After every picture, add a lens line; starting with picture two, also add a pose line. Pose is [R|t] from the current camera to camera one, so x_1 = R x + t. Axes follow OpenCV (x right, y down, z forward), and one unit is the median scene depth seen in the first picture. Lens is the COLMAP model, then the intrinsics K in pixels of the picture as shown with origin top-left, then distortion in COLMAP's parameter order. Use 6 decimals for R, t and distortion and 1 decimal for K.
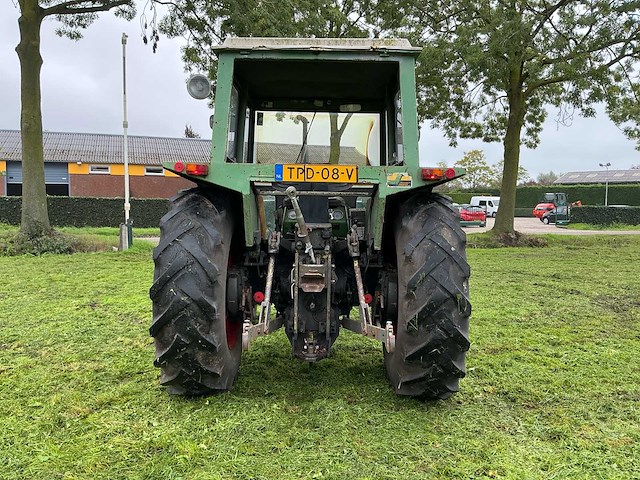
lens RADIAL K [[530.6, 0, 318.4], [0, 530.6, 241.7], [0, 0, 1]] dist [0.136145, -0.278385]
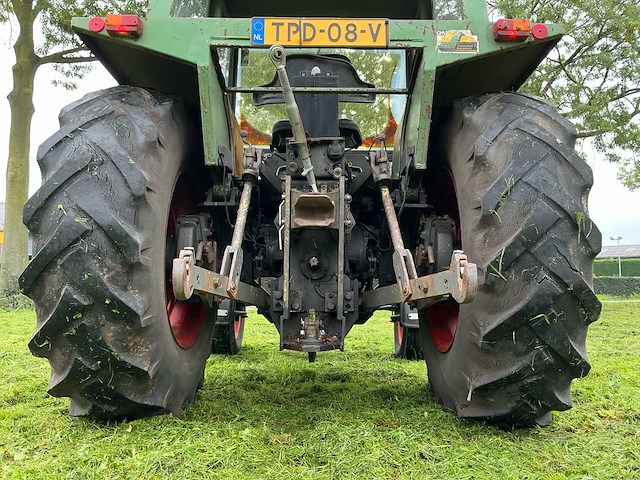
lens RADIAL K [[530.6, 0, 318.4], [0, 530.6, 241.7], [0, 0, 1]] dist [0.136145, -0.278385]
pose [[0.999936, -0.004796, -0.010217, -0.000127], [0.003172, 0.988158, -0.153408, 0.191598], [0.010832, 0.153366, 0.988110, 0.408633]]
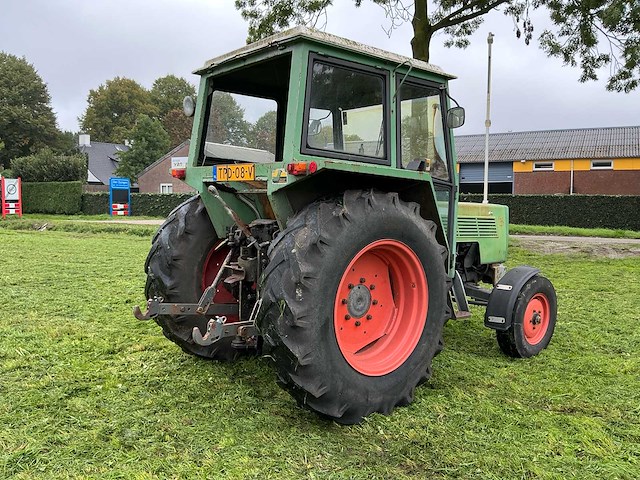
lens RADIAL K [[530.6, 0, 318.4], [0, 530.6, 241.7], [0, 0, 1]] dist [0.136145, -0.278385]
pose [[0.649457, 0.055206, -0.758392, 0.886605], [-0.051157, 0.998274, 0.028859, -0.027928], [0.758676, 0.020054, 0.651160, 0.409600]]
